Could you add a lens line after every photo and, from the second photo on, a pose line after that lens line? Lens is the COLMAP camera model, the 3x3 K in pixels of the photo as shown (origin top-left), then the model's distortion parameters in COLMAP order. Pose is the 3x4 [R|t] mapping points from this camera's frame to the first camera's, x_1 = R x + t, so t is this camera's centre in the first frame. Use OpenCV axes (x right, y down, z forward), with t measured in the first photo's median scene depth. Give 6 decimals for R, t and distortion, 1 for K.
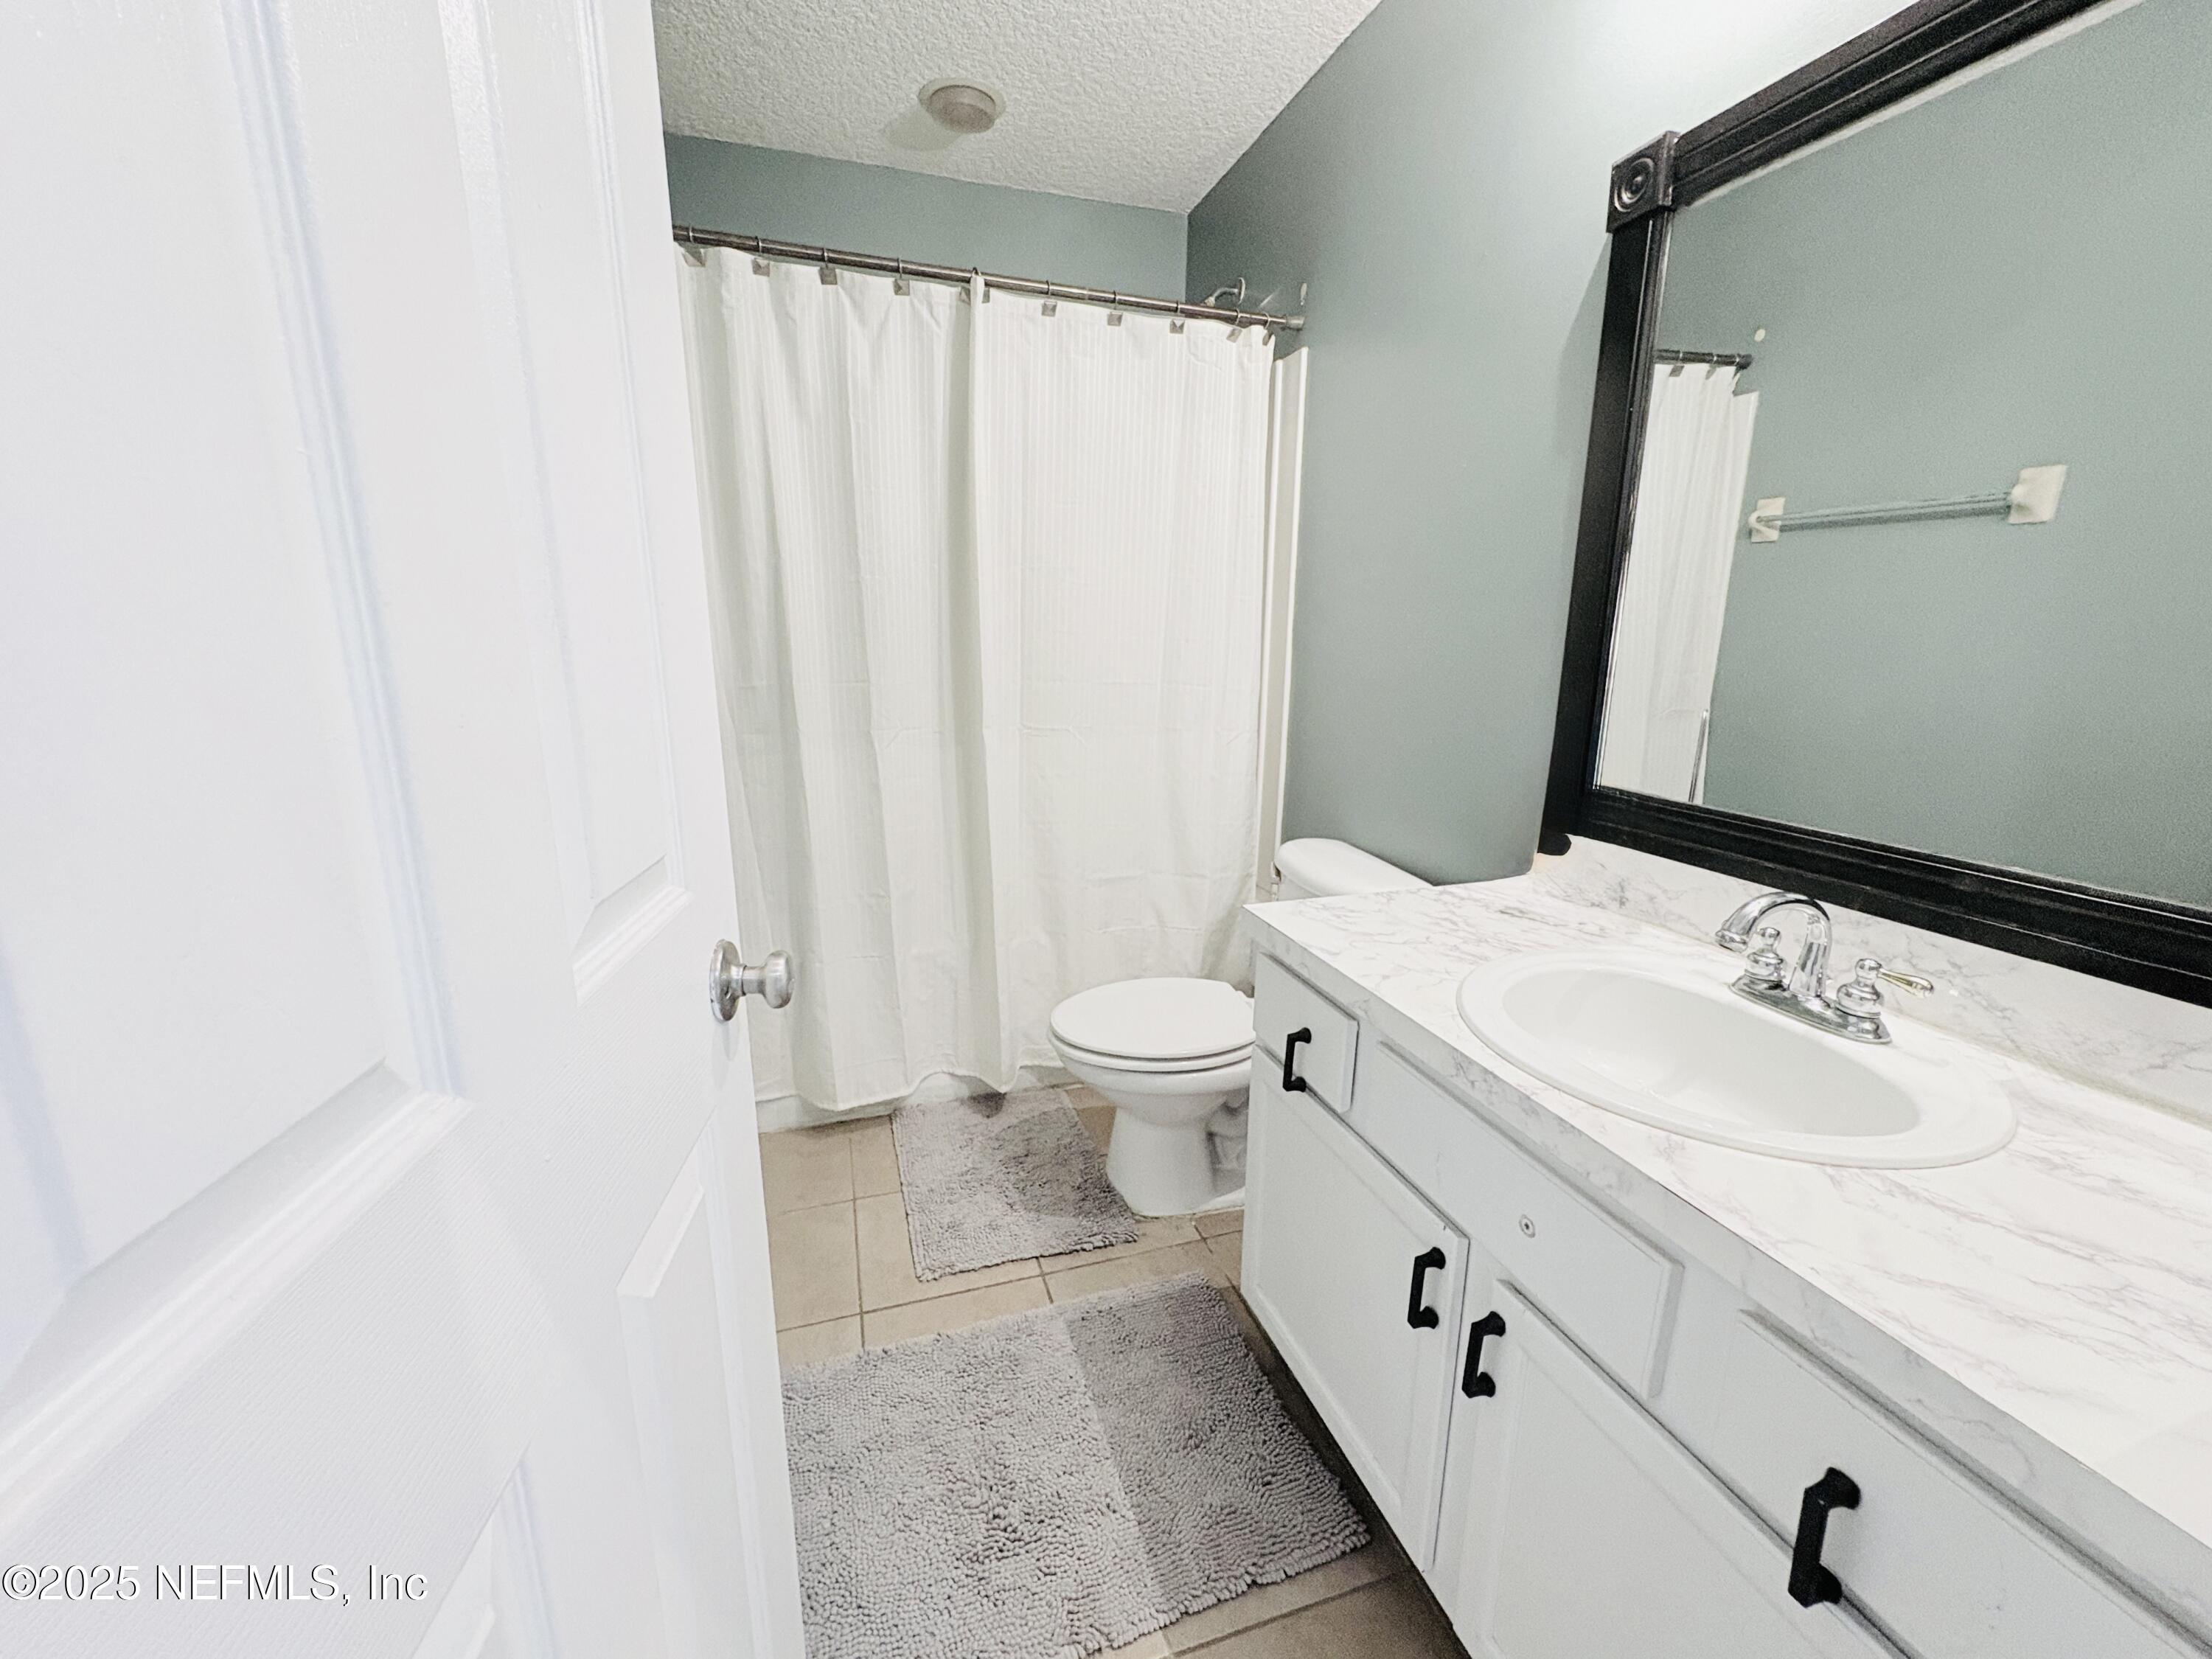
lens RADIAL K [[882.2, 0, 1103.1], [0, 882.2, 829.2], [0, 0, 1]] dist [0.001453, -0.000108]
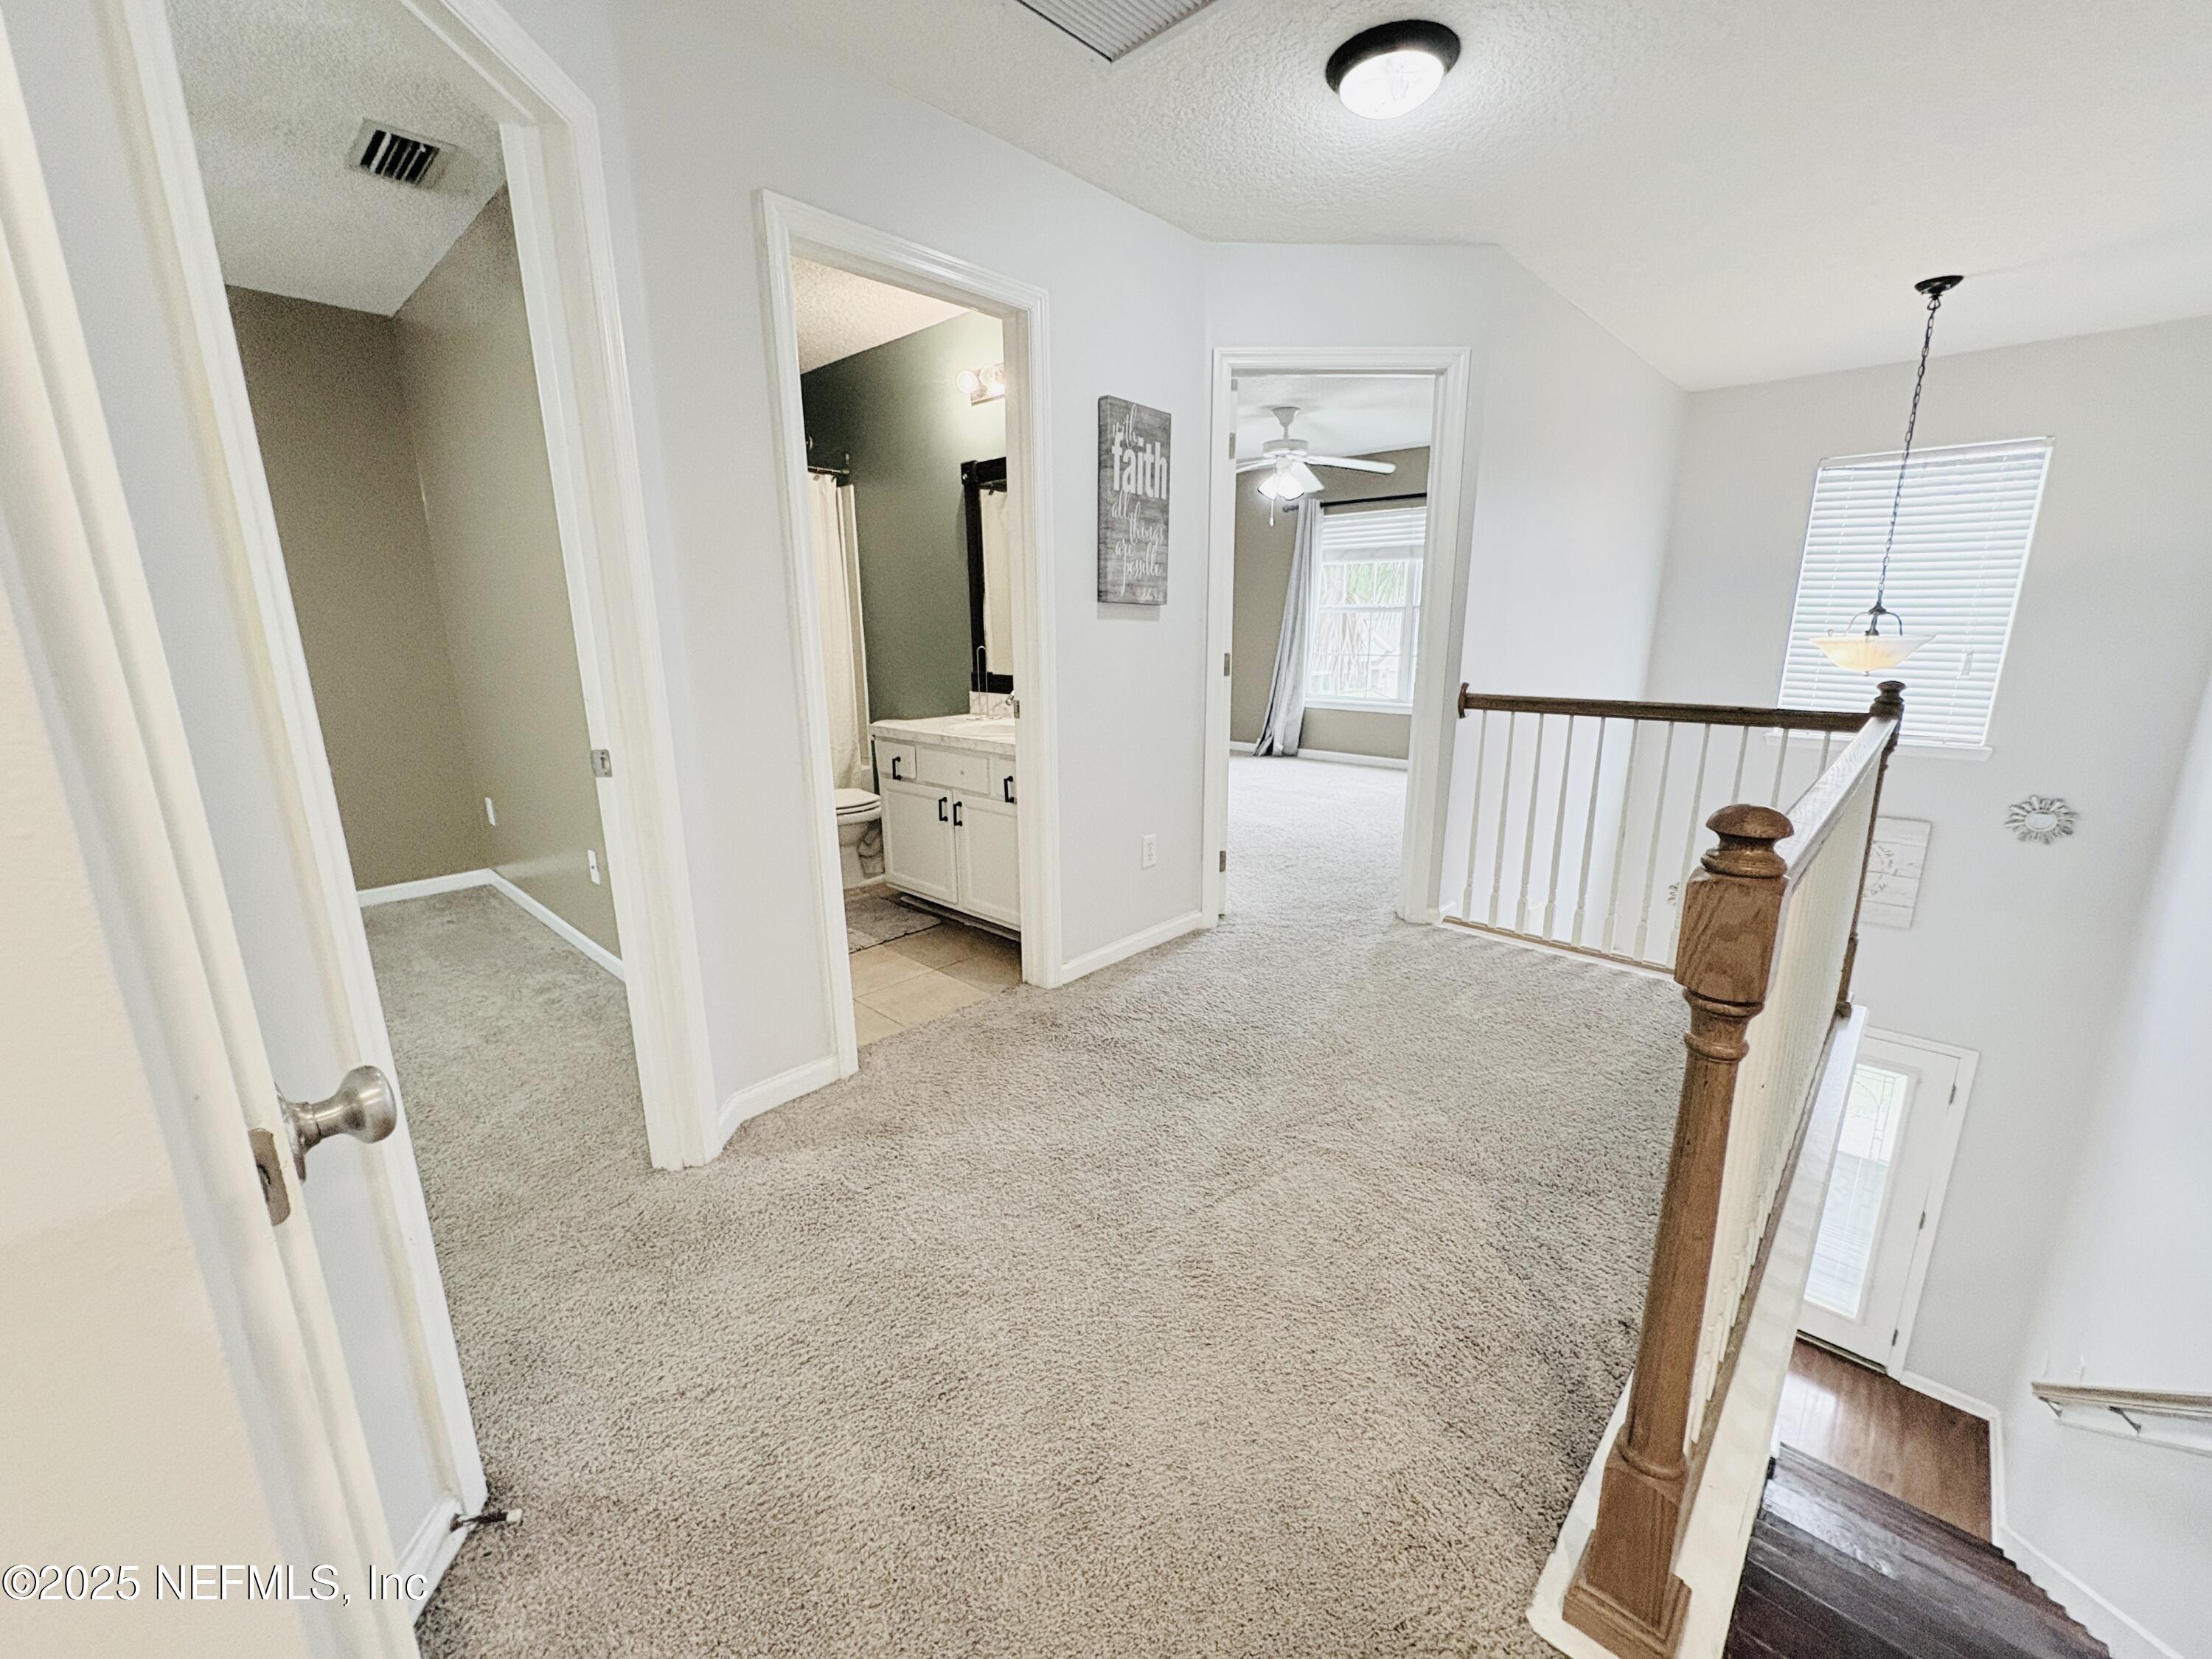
lens RADIAL K [[882.2, 0, 1103.1], [0, 882.2, 829.2], [0, 0, 1]] dist [0.001453, -0.000108]
pose [[0.871608, -0.129761, 0.472717, -0.350241], [0.122753, 0.991380, 0.045799, 0.240605], [-0.474585, 0.018108, 0.880023, -1.118369]]
